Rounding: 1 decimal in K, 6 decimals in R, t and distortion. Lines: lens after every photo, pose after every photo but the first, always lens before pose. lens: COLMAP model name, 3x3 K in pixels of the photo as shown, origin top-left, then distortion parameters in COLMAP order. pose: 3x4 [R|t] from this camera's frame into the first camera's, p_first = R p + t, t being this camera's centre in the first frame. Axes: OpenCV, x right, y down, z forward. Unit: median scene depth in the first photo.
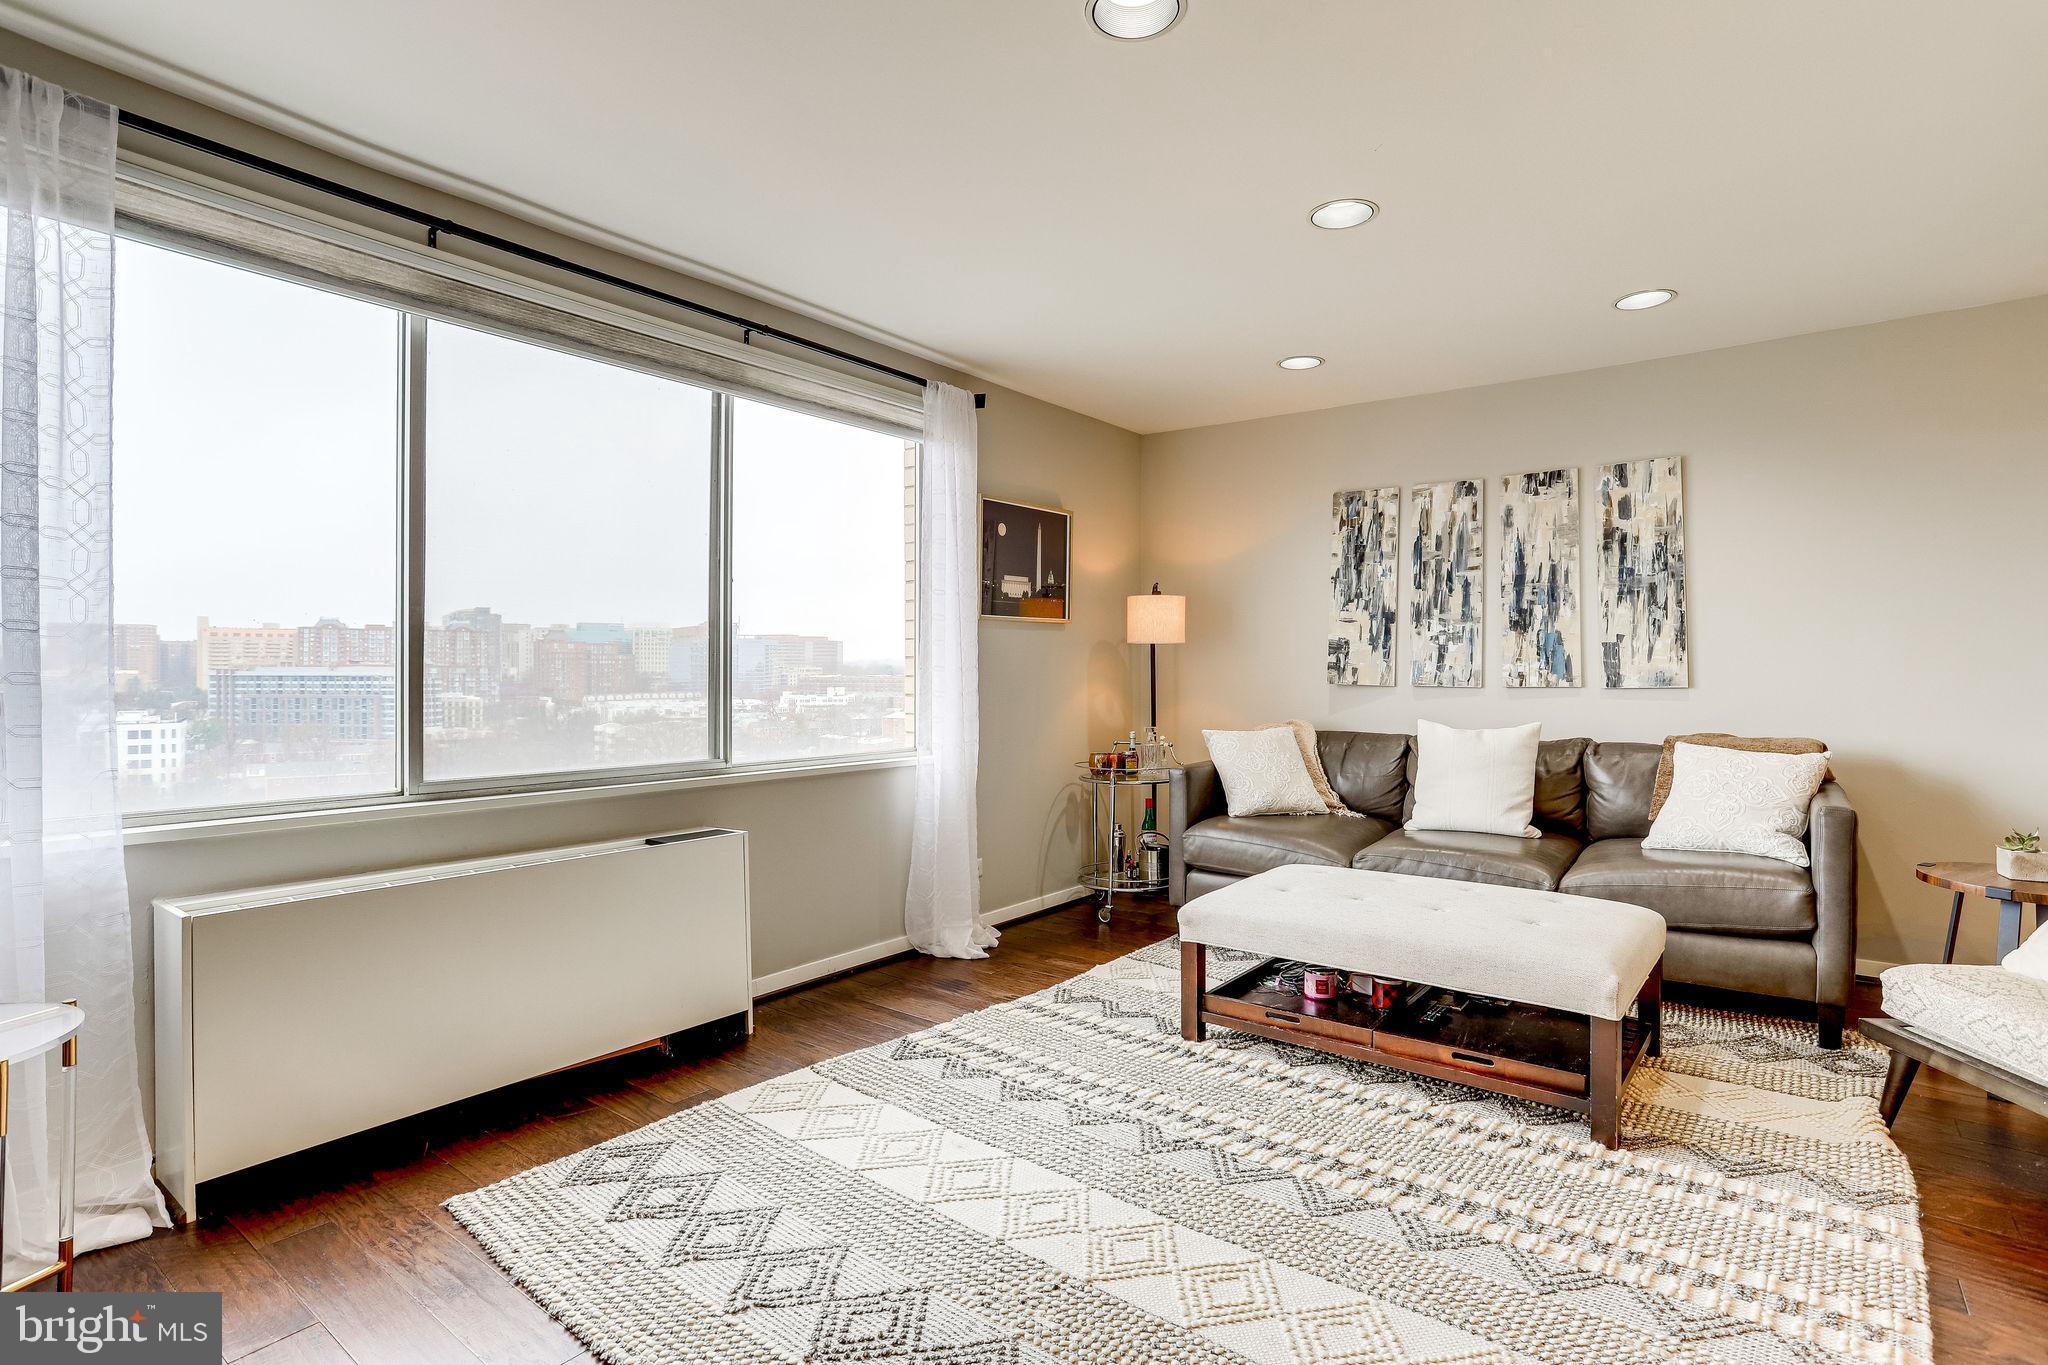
lens RADIAL K [[1012.2, 0, 1024.5], [0, 1012.2, 671.6], [0, 0, 1]] dist [-0.043766, 0.026869]
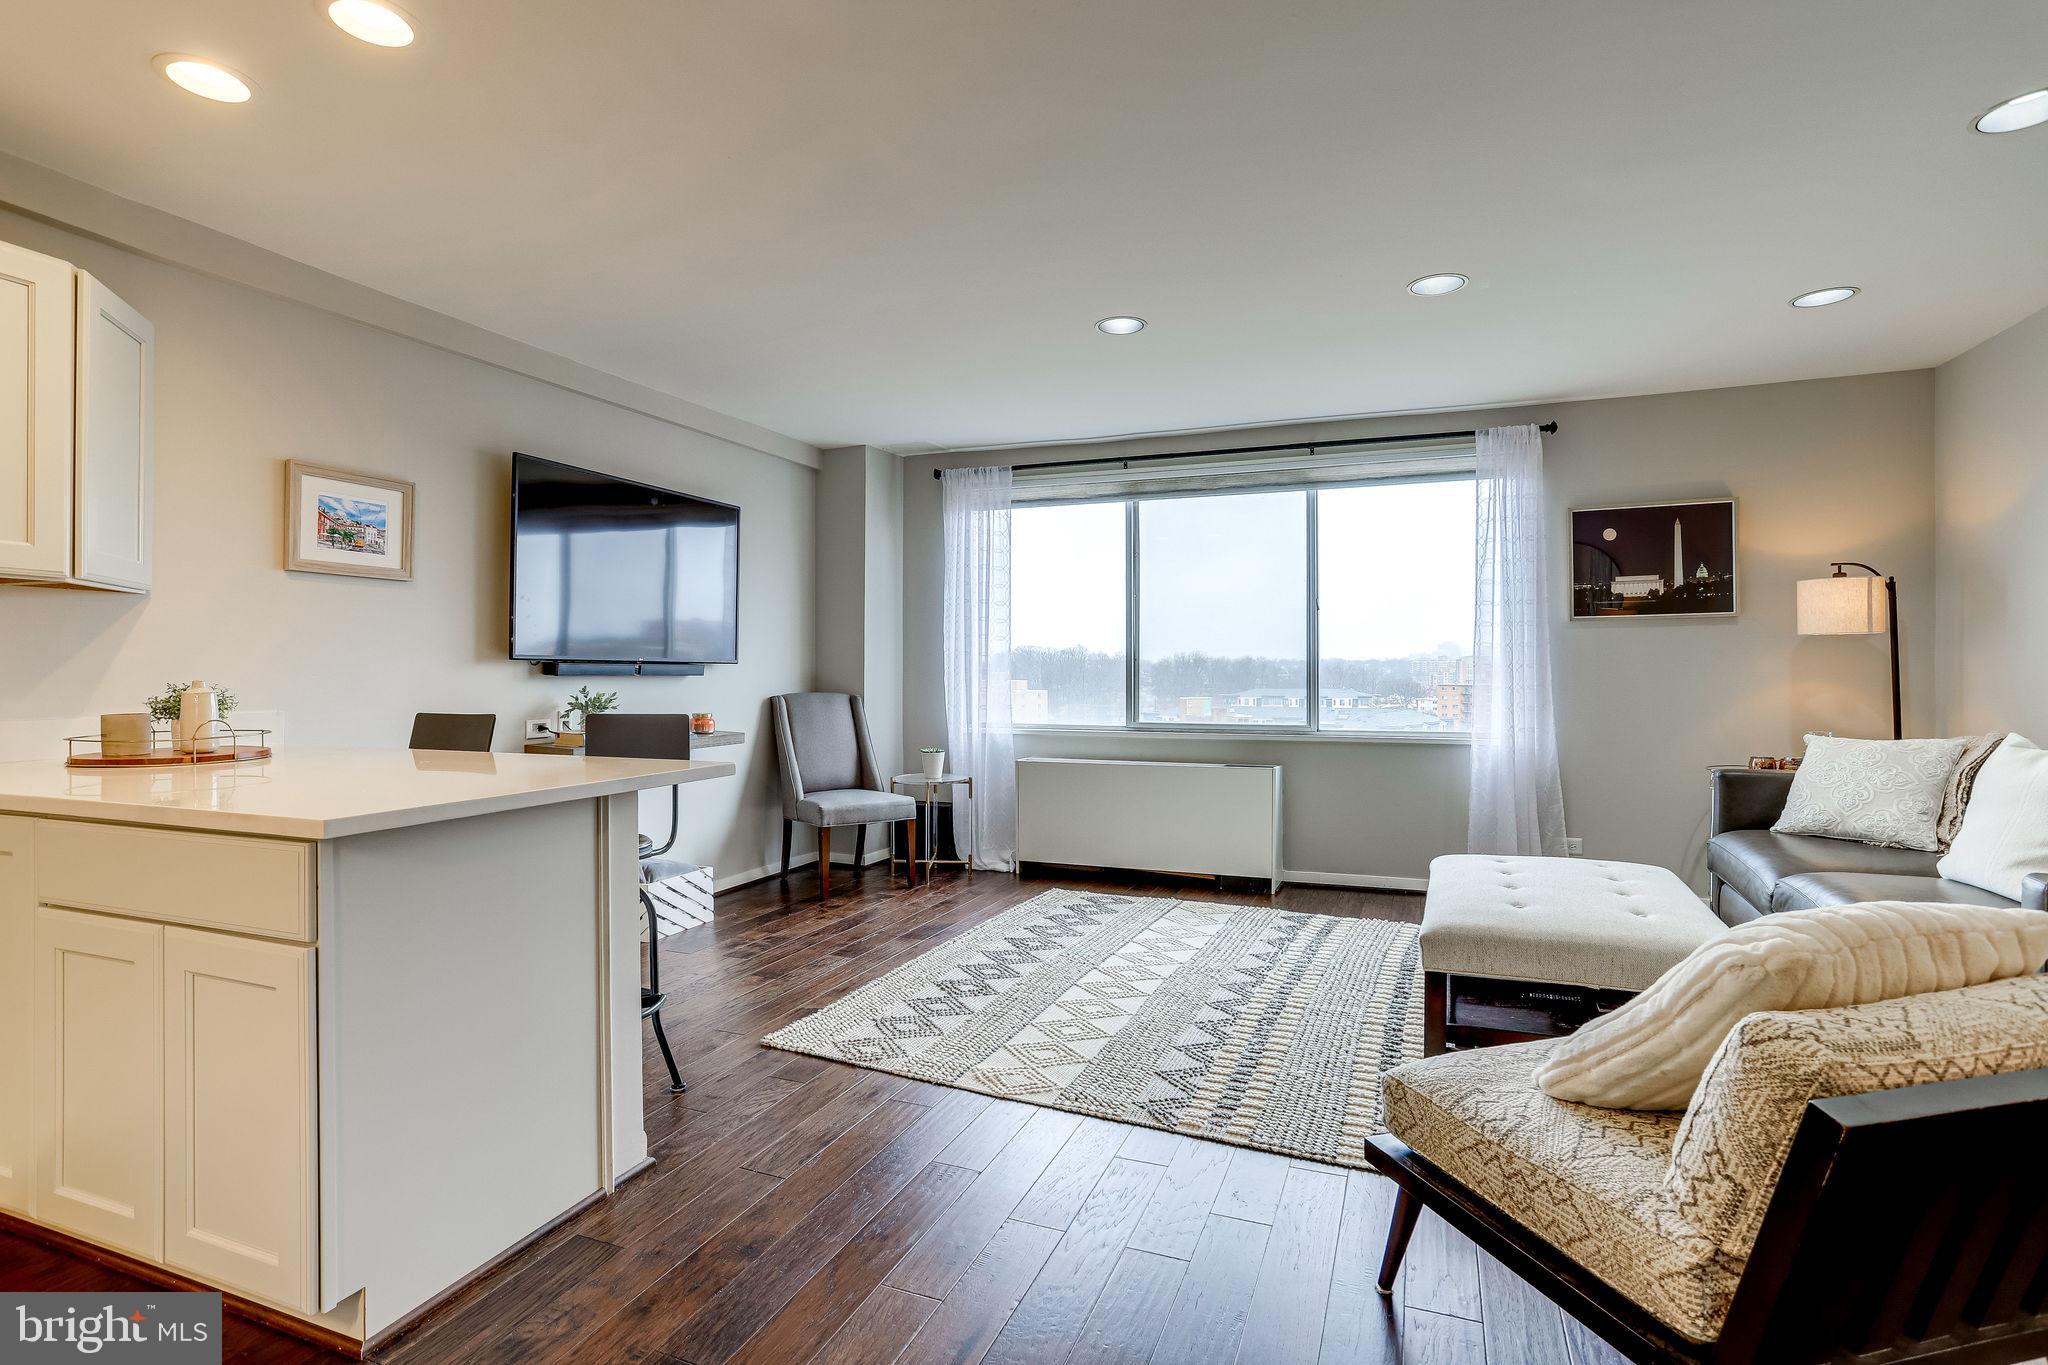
lens RADIAL K [[1014.2, 0, 1016.8], [0, 1014.2, 665.6], [0, 0, 1]] dist [-0.054729, 0.035167]
pose [[0.257200, -0.005917, -0.966340, 0.905656], [0.003099, 0.999981, -0.005298, 0.000984], [0.966353, -0.001632, 0.257214, 0.141121]]
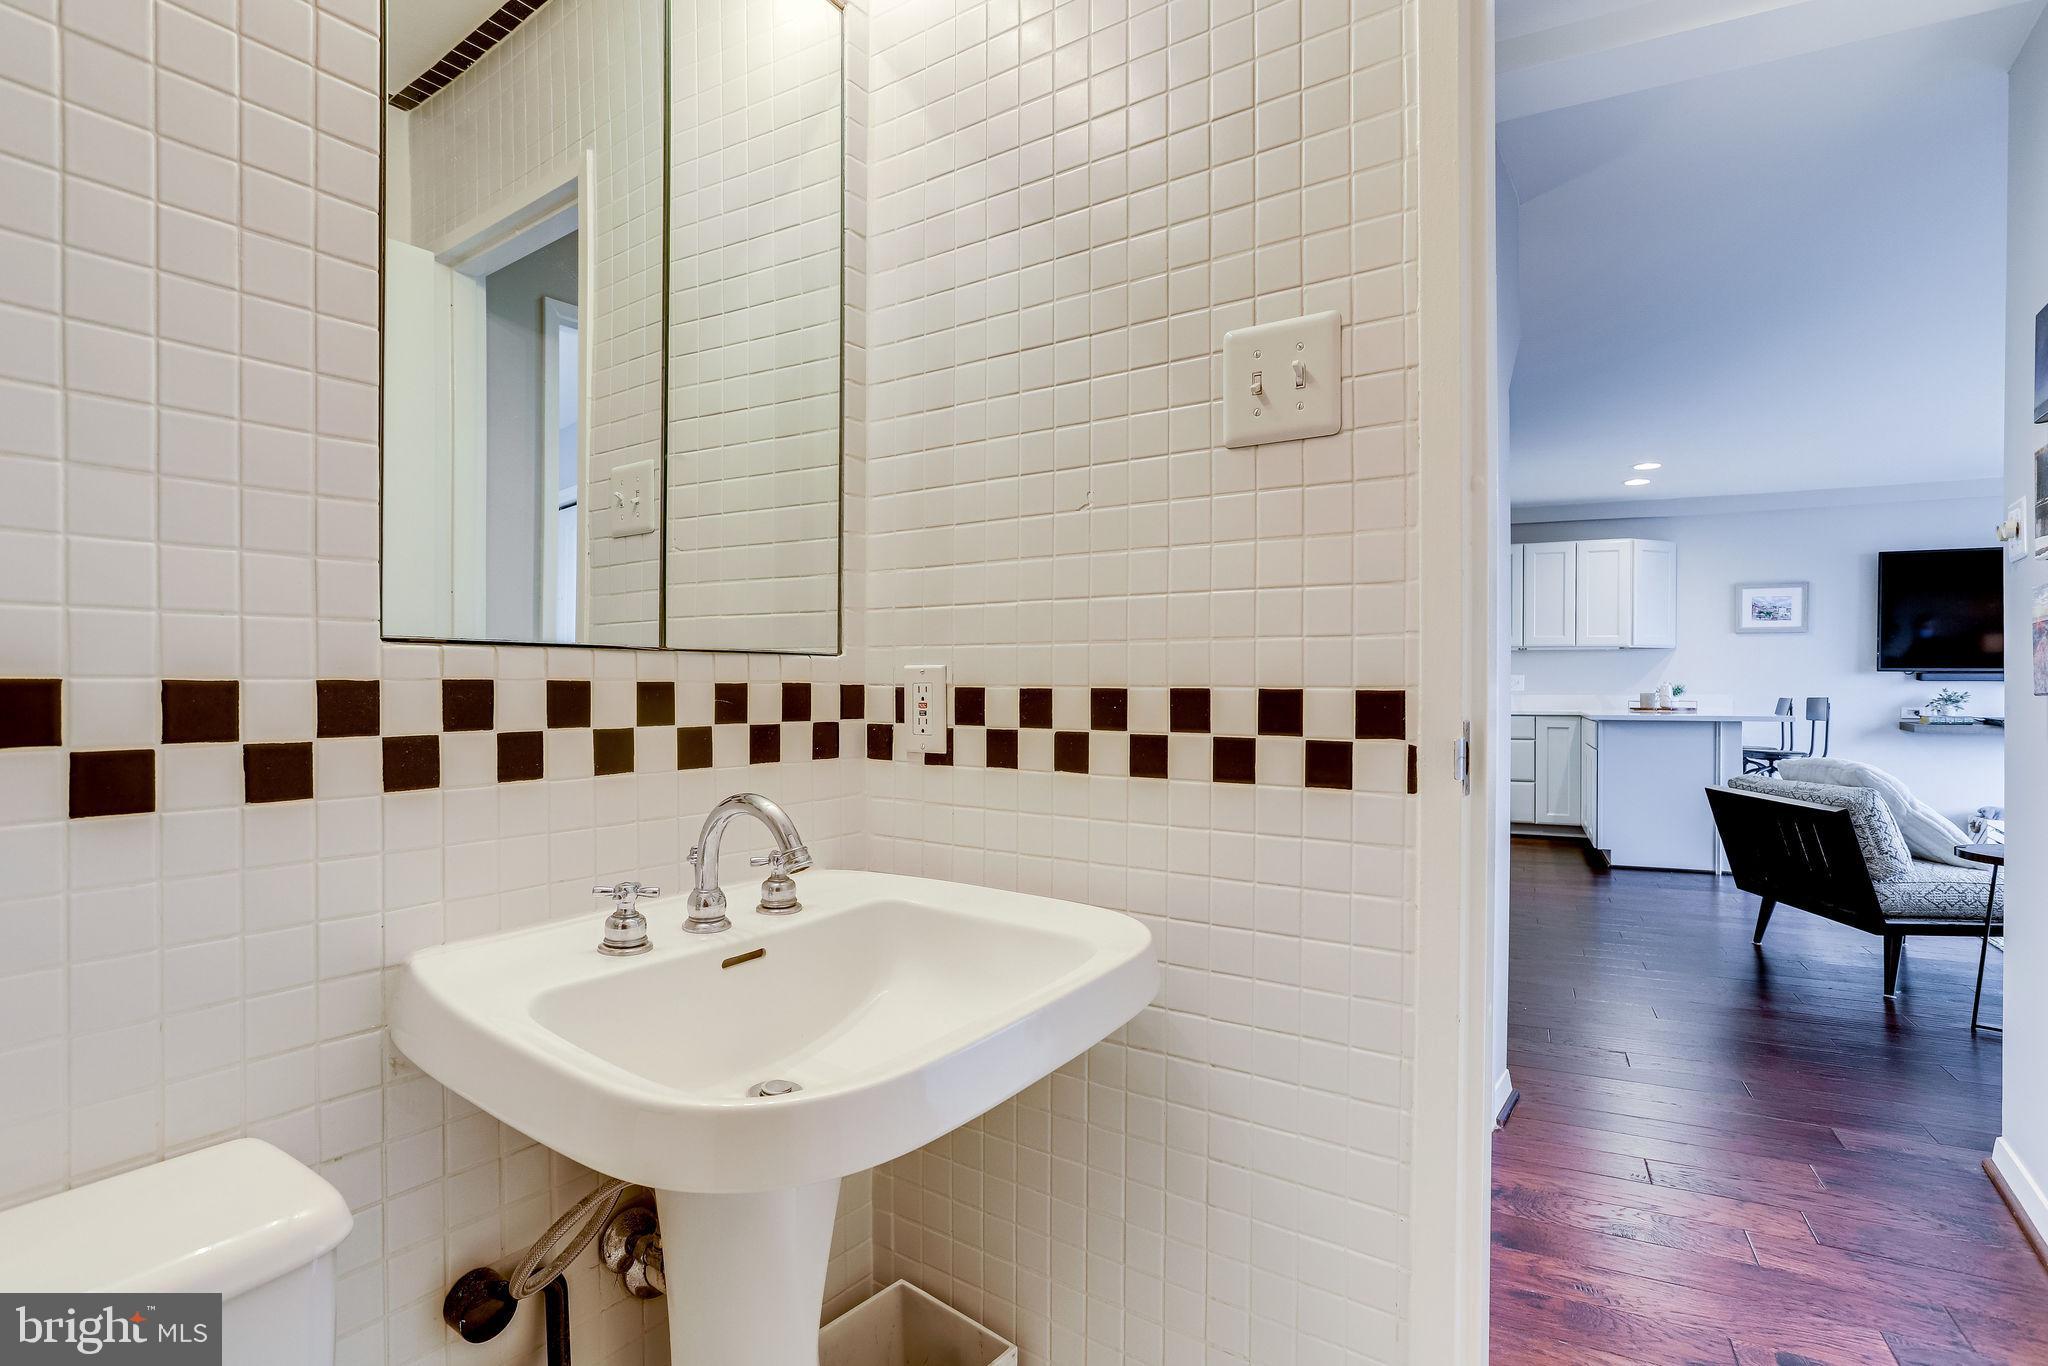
lens RADIAL K [[999.0, 0, 1026.8], [0, 999.0, 676.8], [0, 0, 1]] dist [-0.062873, 0.036157]
pose [[-0.982969, -0.006101, -0.183672, 1.531866], [-0.003906, 0.999917, -0.012313, 0.022847], [0.183732, -0.011386, -0.982910, 1.217912]]
